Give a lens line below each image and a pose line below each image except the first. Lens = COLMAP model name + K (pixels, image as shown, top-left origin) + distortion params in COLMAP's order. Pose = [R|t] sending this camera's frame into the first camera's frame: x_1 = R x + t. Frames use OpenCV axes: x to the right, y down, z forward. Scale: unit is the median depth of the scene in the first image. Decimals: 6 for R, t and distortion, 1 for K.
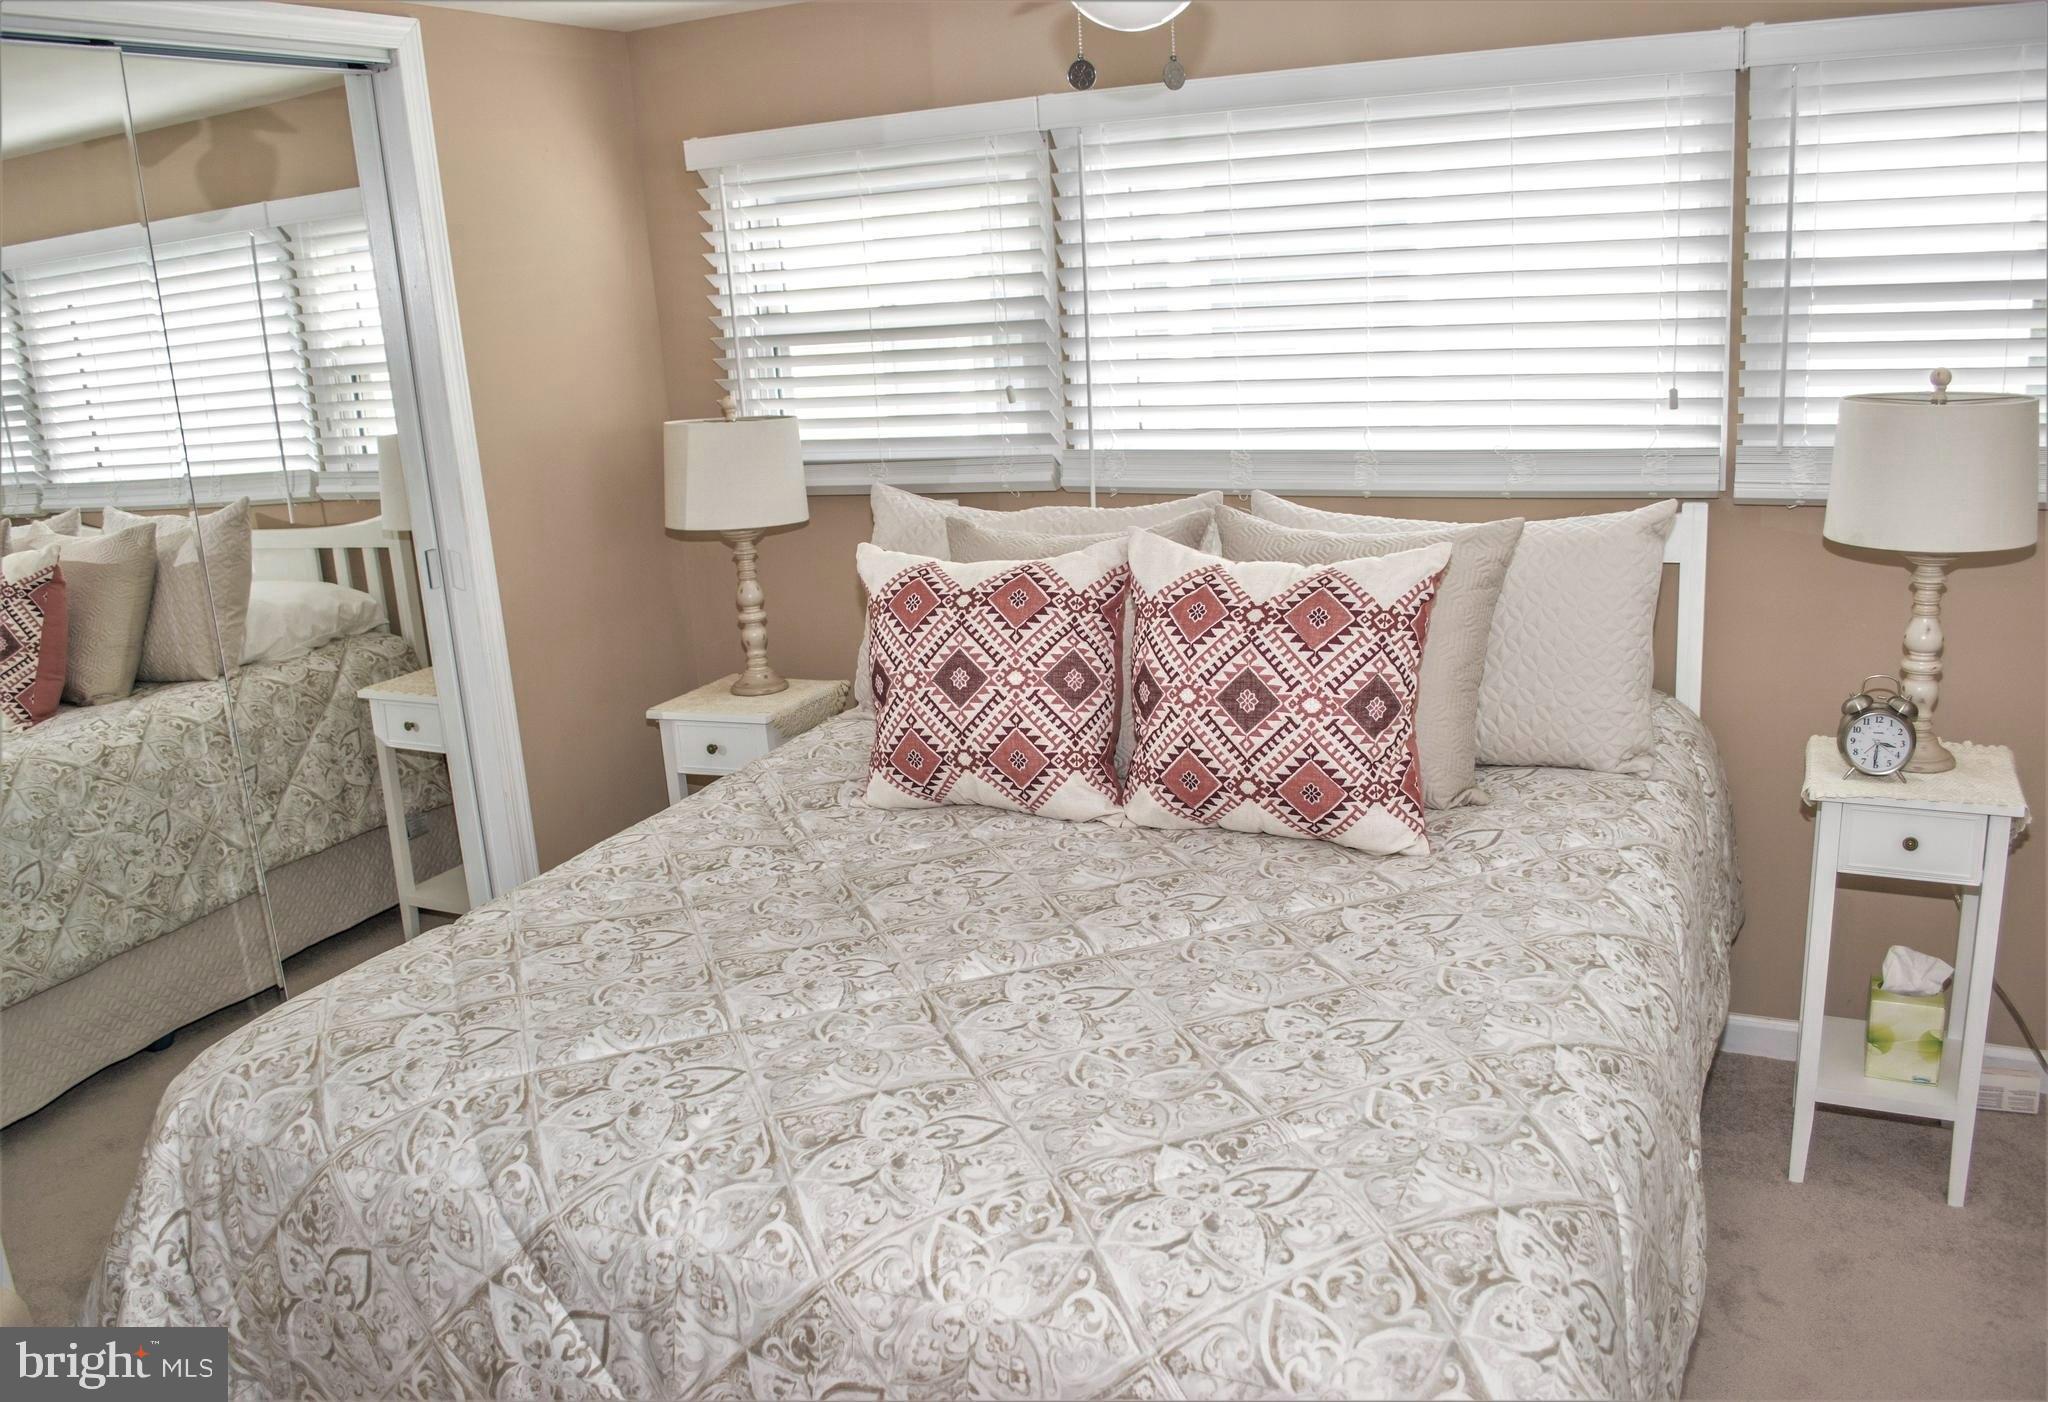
lens RADIAL K [[1656.8, 0, 1009.9], [0, 1656.8, 713.8], [0, 0, 1]] dist [-0.083283, 0.007804]
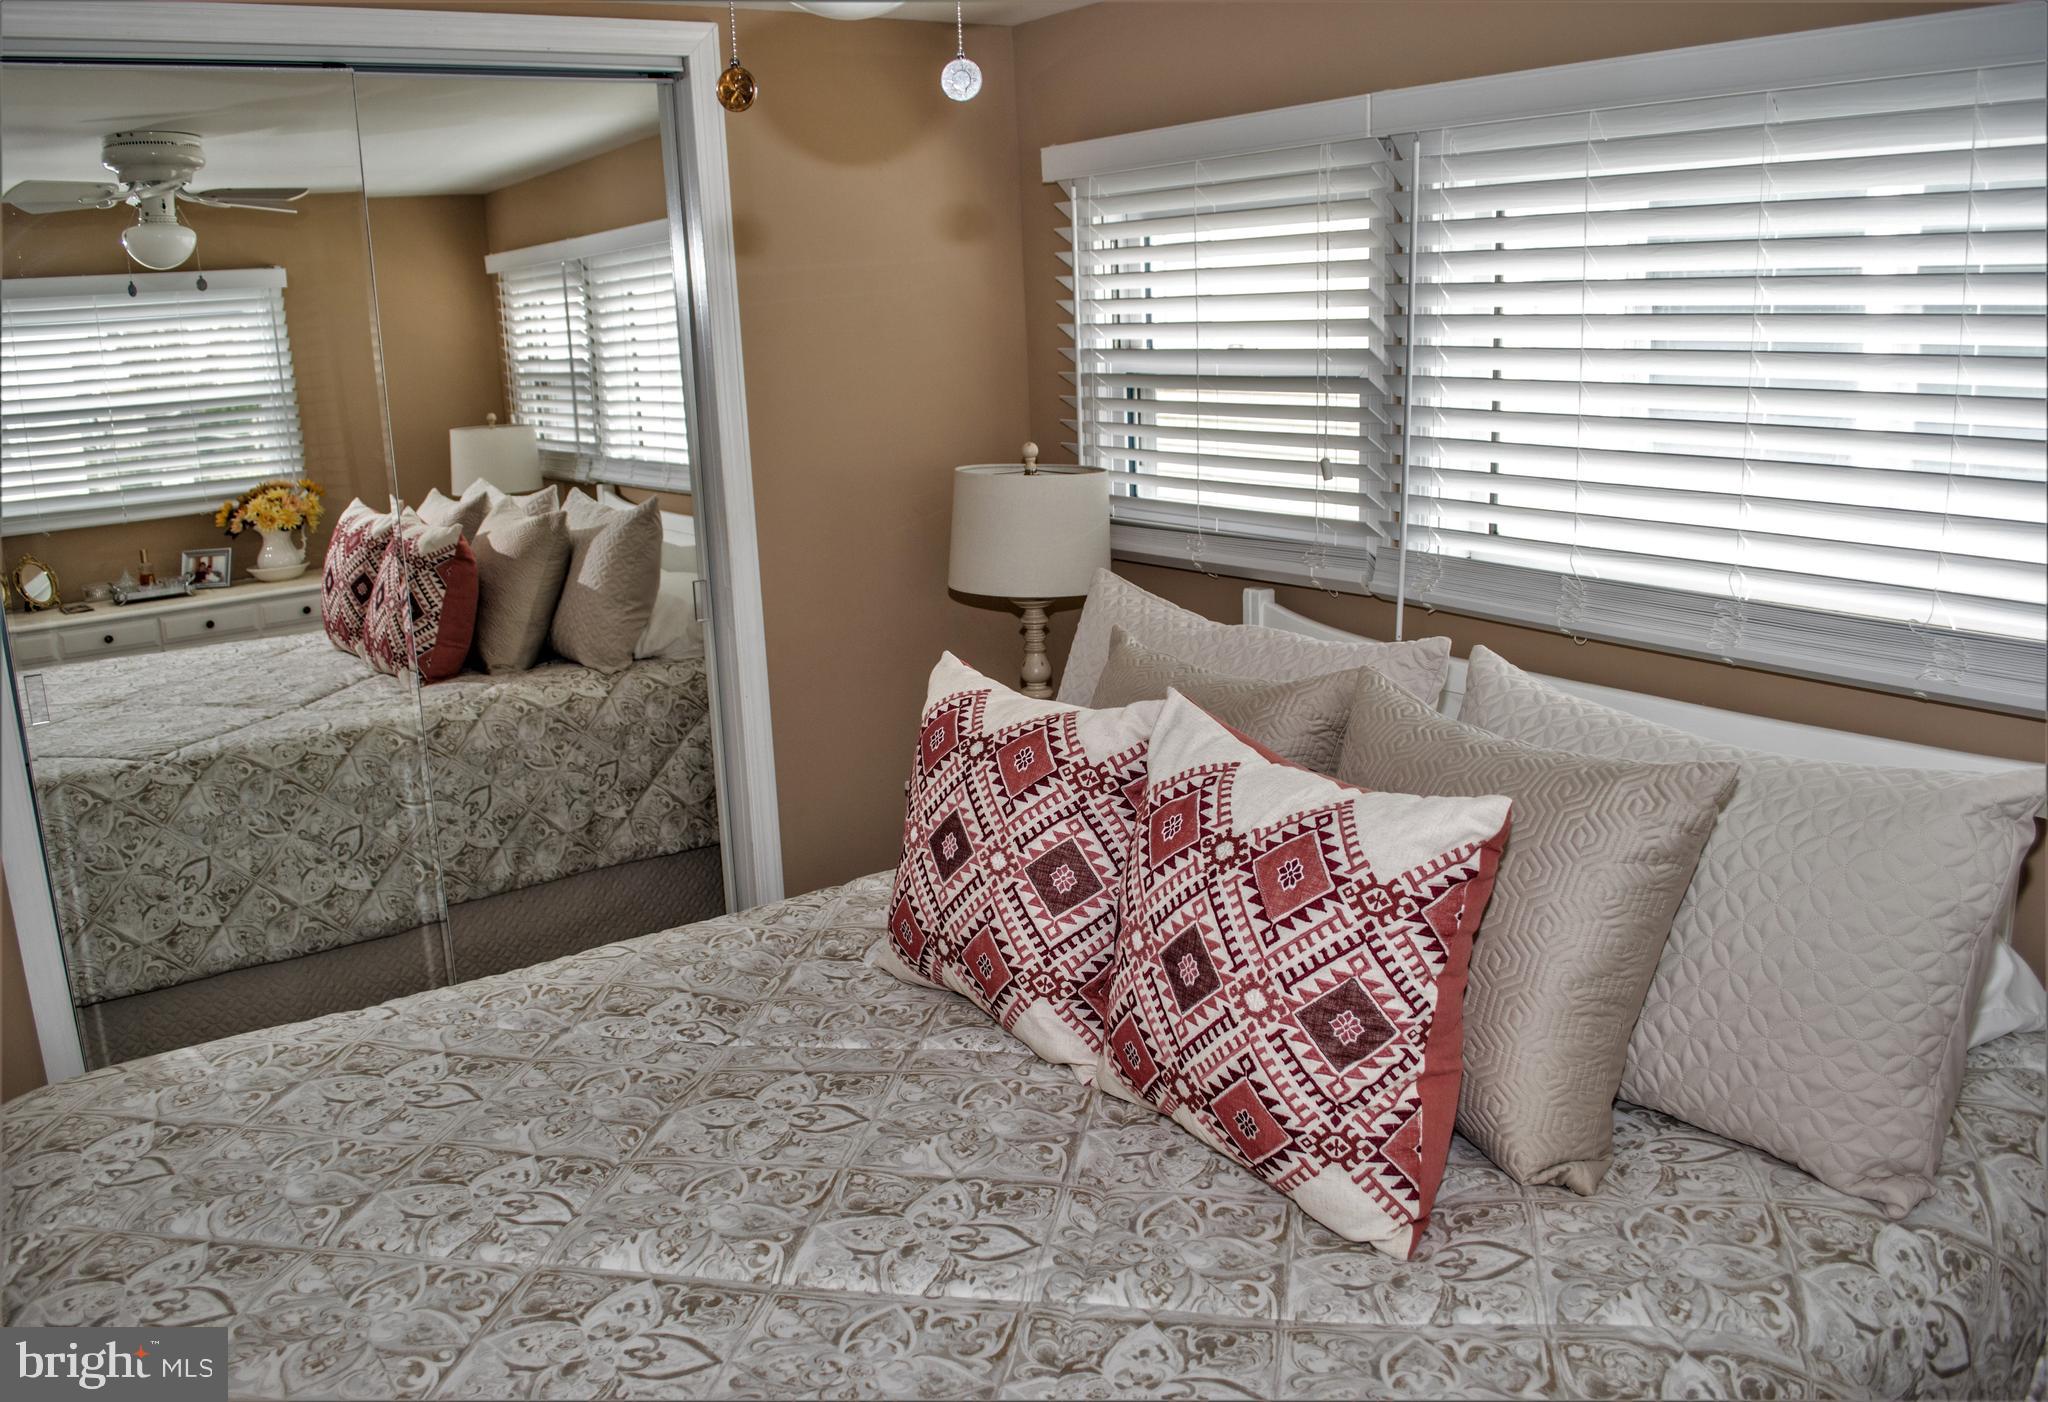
lens RADIAL K [[1656.8, 0, 1018.0], [0, 1656.8, 709.2], [0, 0, 1]] dist [-0.083283, 0.007804]
pose [[0.866985, 0.150747, -0.474986, 0.367144], [-0.148059, 0.988029, 0.043322, -0.126258], [0.475831, 0.032767, 0.878926, 0.322701]]
